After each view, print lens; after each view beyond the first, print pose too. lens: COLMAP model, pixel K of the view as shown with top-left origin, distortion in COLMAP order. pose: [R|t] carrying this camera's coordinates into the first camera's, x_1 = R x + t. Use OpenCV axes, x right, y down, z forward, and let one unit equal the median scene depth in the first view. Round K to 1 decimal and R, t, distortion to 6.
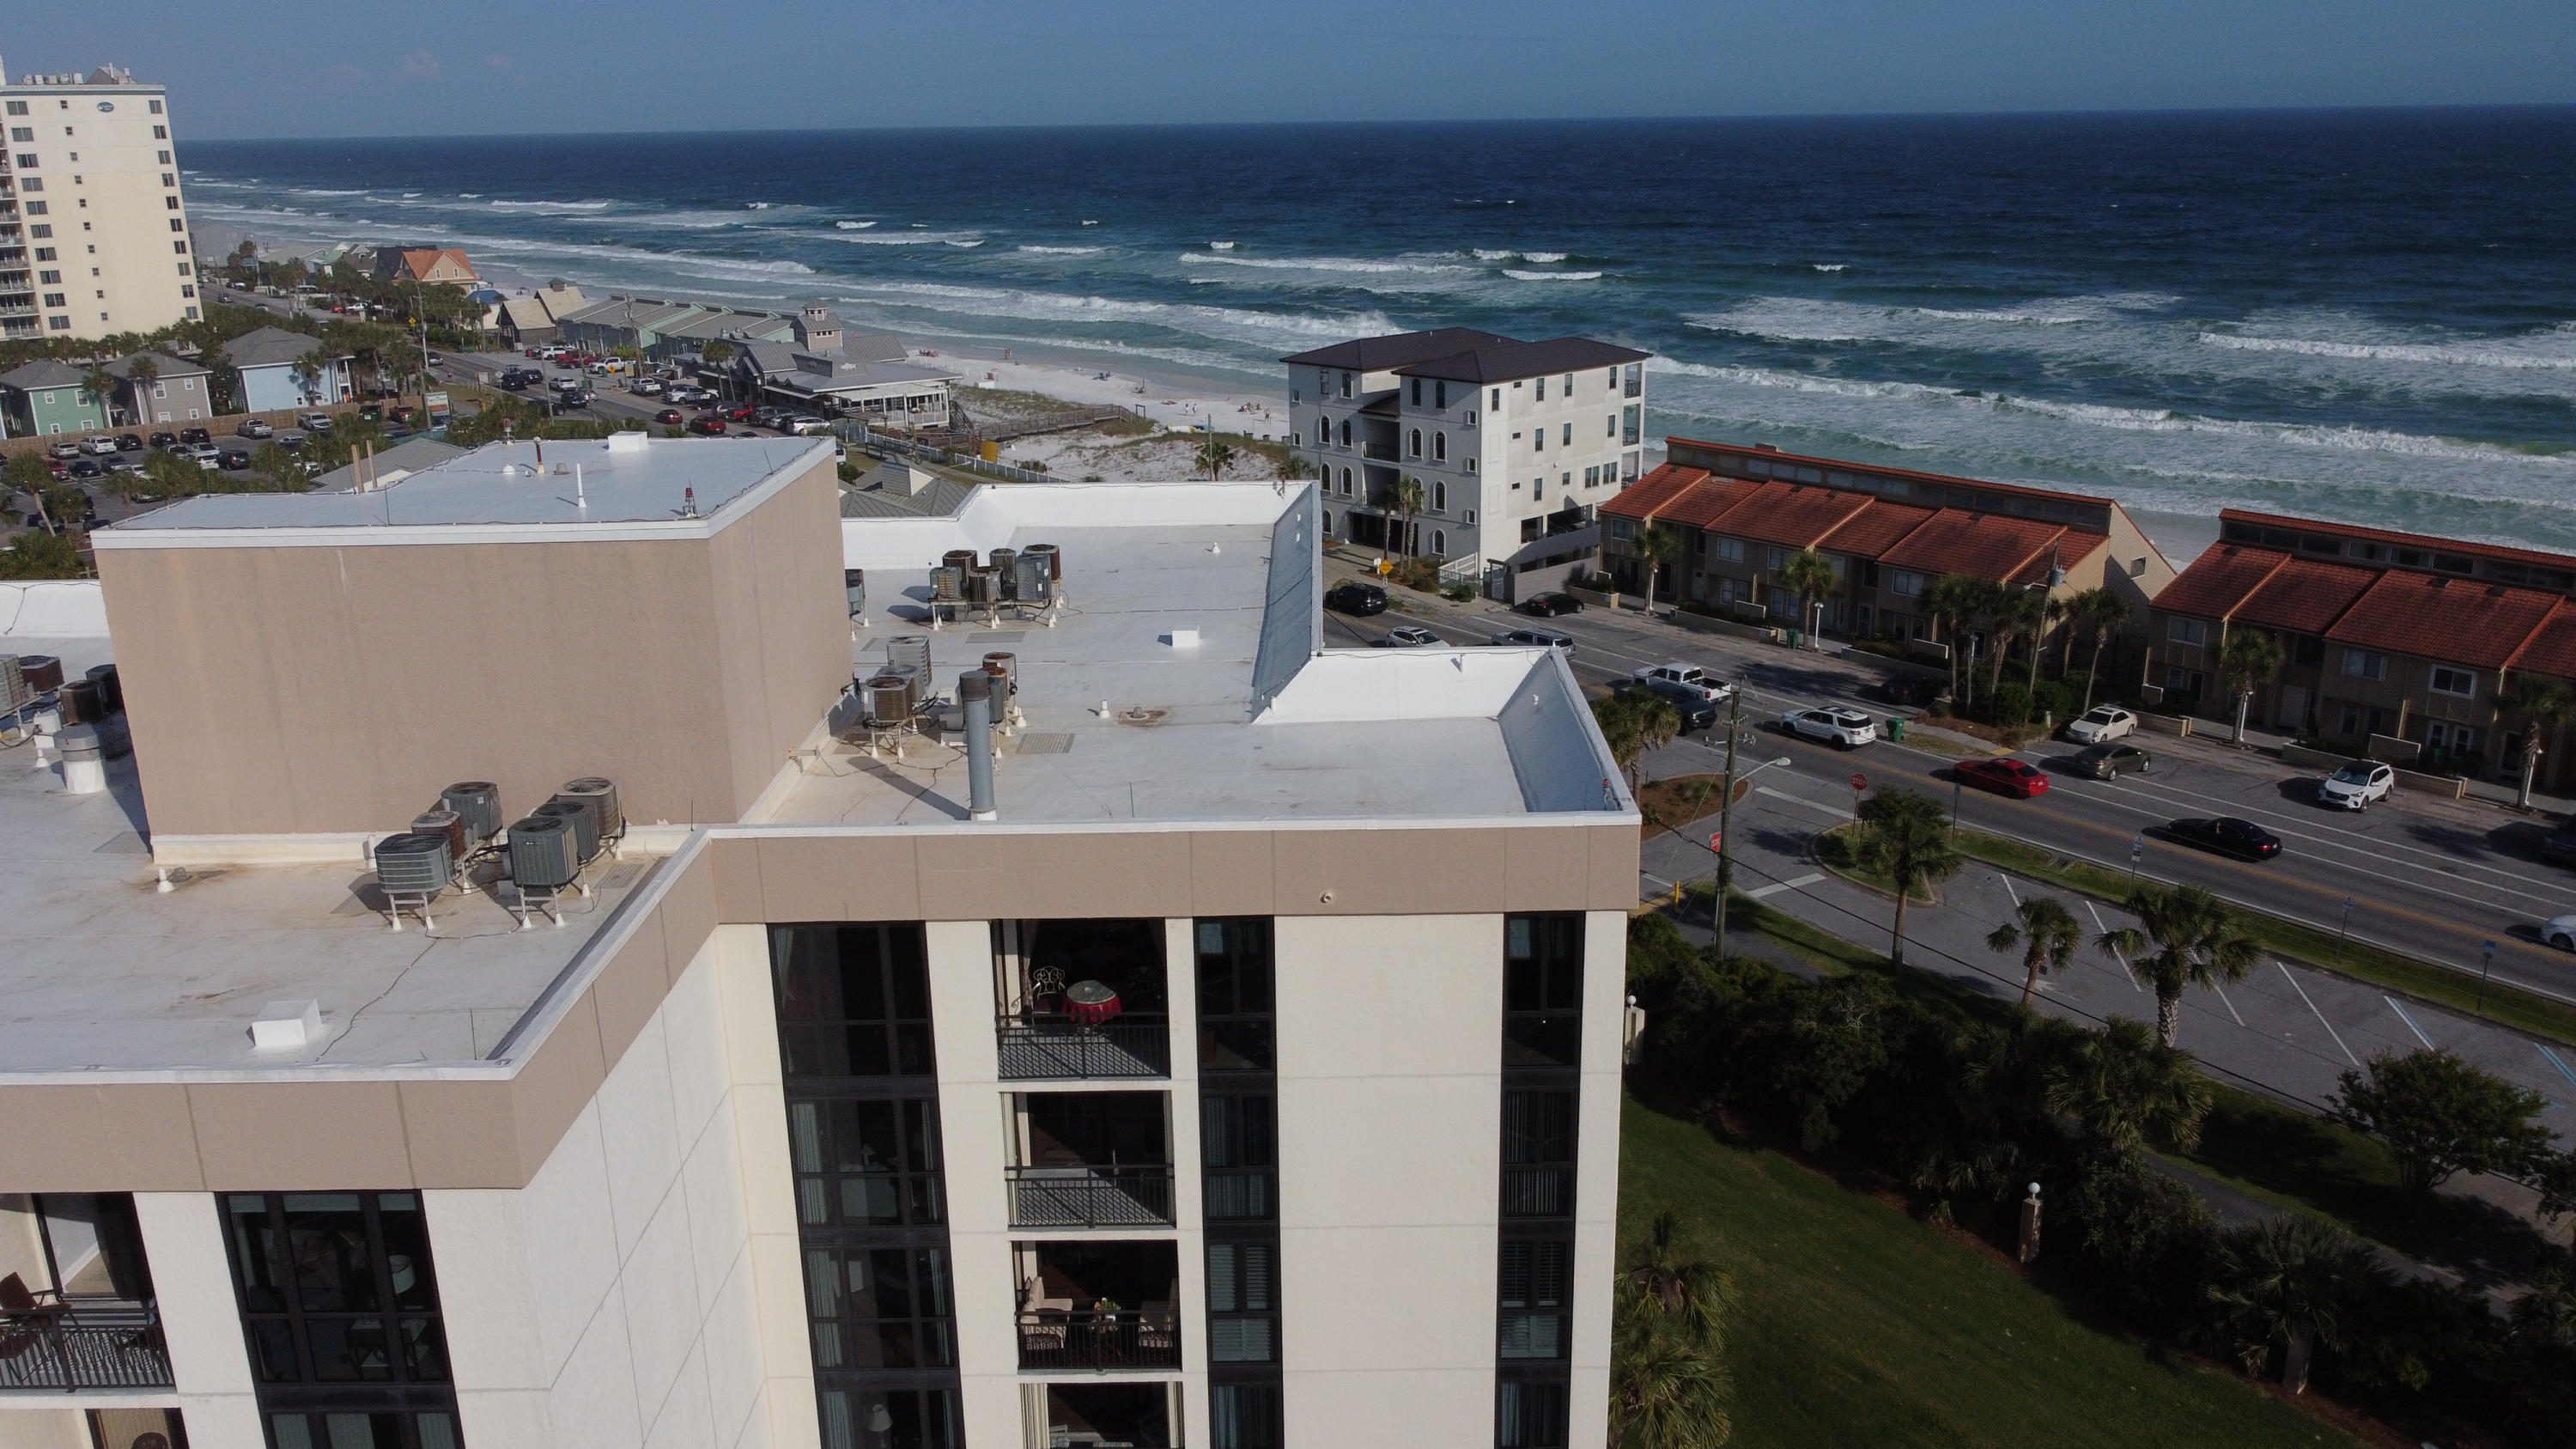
lens RADIAL K [[1956.4, 0, 1288.0], [0, 1956.4, 724.5], [0, 0, 1]] dist [0.004223, 0.000066]
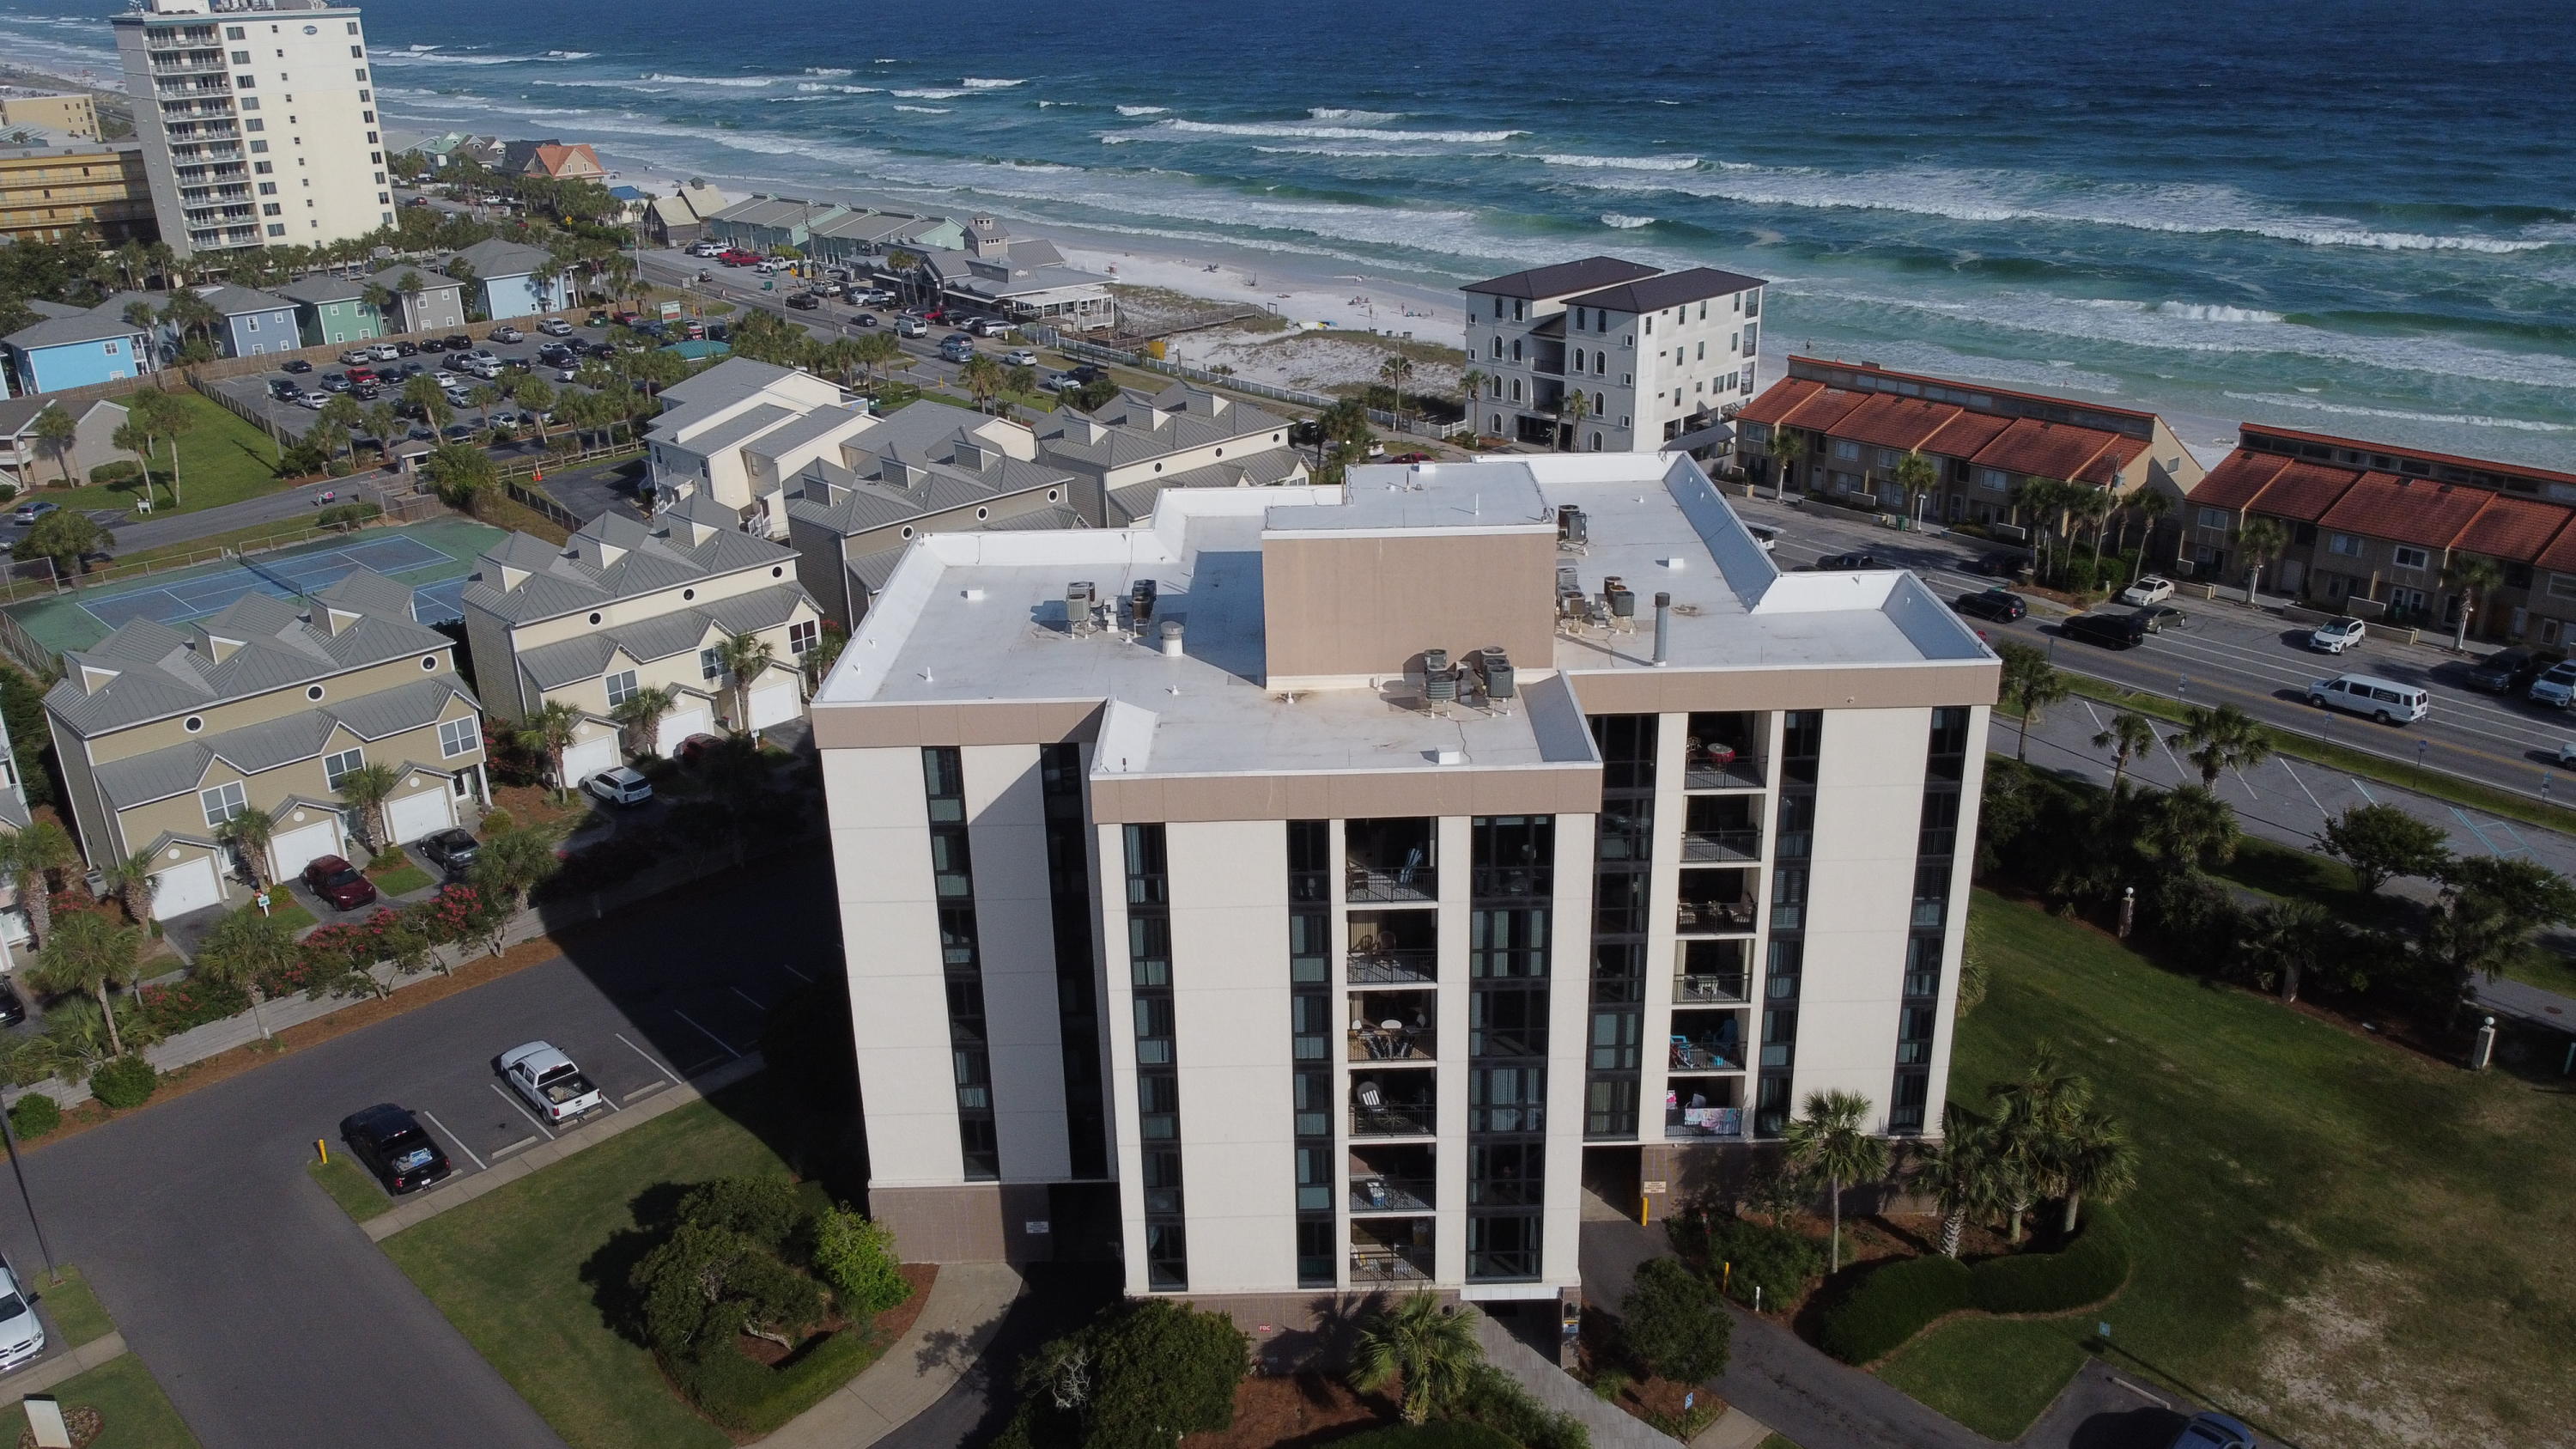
lens RADIAL K [[1956.4, 0, 1288.0], [0, 1956.4, 724.5], [0, 0, 1]] dist [0.004223, 0.000066]
pose [[0.999931, -0.009431, 0.007049, -0.171991], [0.008873, 0.997111, 0.075438, -0.014404], [-0.007740, -0.075370, 0.997126, -0.315821]]
